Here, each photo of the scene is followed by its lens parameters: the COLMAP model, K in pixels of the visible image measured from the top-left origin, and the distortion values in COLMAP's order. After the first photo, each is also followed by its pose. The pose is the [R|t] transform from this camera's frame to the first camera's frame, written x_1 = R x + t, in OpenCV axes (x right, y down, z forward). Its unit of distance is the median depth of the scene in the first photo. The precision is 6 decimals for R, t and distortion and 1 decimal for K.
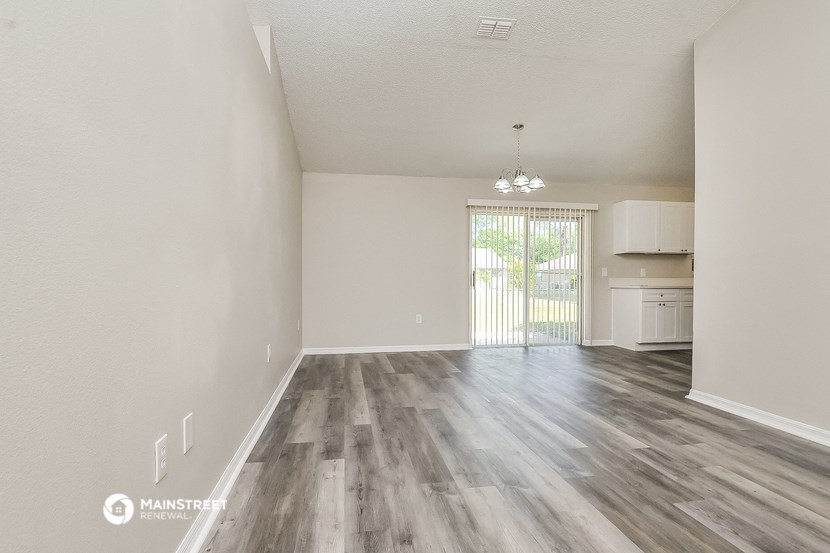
lens RADIAL K [[401.9, 0, 415.0], [0, 401.9, 276.5], [0, 0, 1]] dist [0.001692, -0.000105]
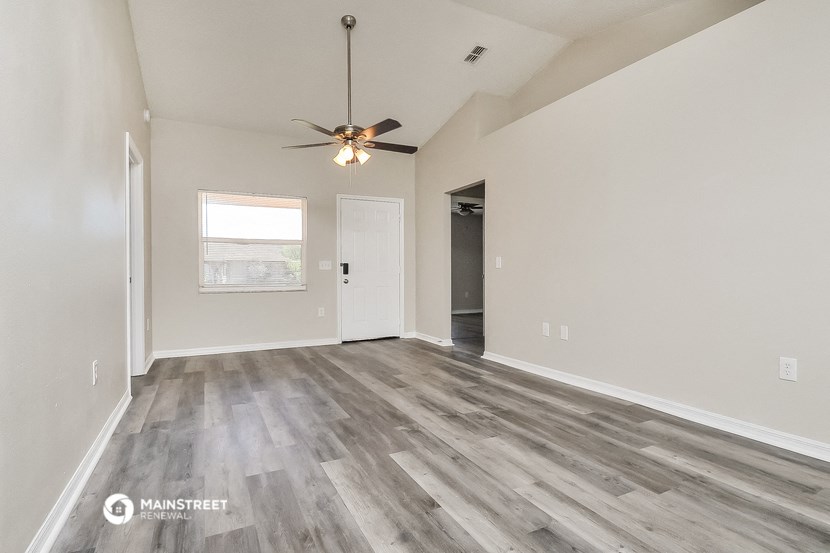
lens RADIAL K [[401.9, 0, 415.0], [0, 401.9, 276.5], [0, 0, 1]] dist [0.001692, -0.000105]
pose [[-0.951092, 0.003788, -0.308886, 0.694549], [0.002506, 0.999987, 0.004548, 0.019776], [0.308899, 0.003552, -0.951088, 1.996682]]
